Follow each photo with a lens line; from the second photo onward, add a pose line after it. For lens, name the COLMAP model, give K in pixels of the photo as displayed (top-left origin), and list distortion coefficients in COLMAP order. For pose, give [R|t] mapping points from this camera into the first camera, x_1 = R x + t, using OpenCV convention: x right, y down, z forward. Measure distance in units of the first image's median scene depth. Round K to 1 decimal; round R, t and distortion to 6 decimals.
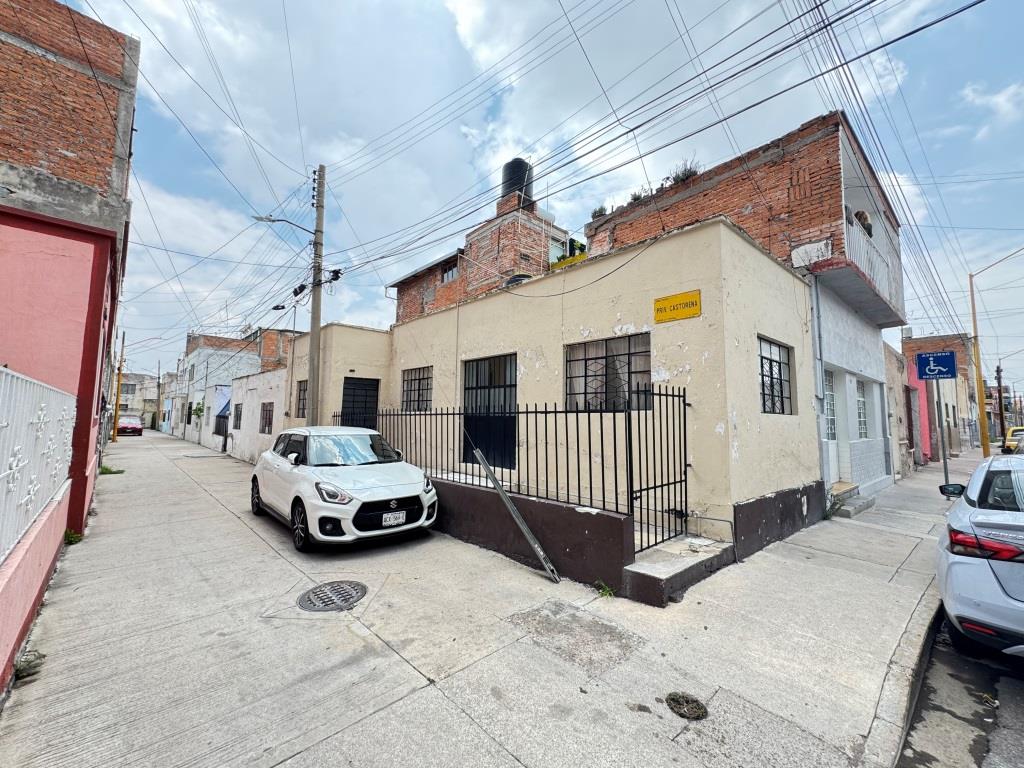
lens RADIAL K [[409.3, 0, 513.4], [0, 409.3, 381.8], [0, 0, 1]] dist [-0.001326, 0.000273]
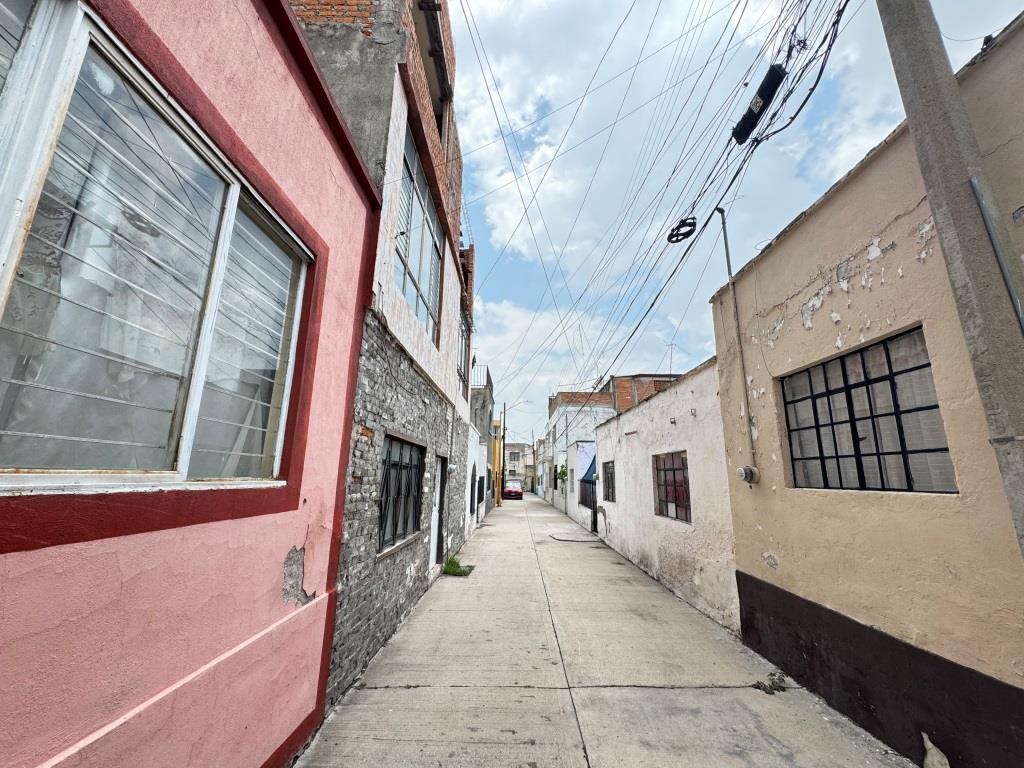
lens RADIAL K [[409.3, 0, 512.1], [0, 409.3, 386.0], [0, 0, 1]] dist [-0.001326, 0.000273]
pose [[0.710157, -0.156404, -0.686451, -0.238689], [0.056632, 0.984543, -0.165735, 0.026383], [0.701762, 0.078822, 0.708038, 0.319760]]
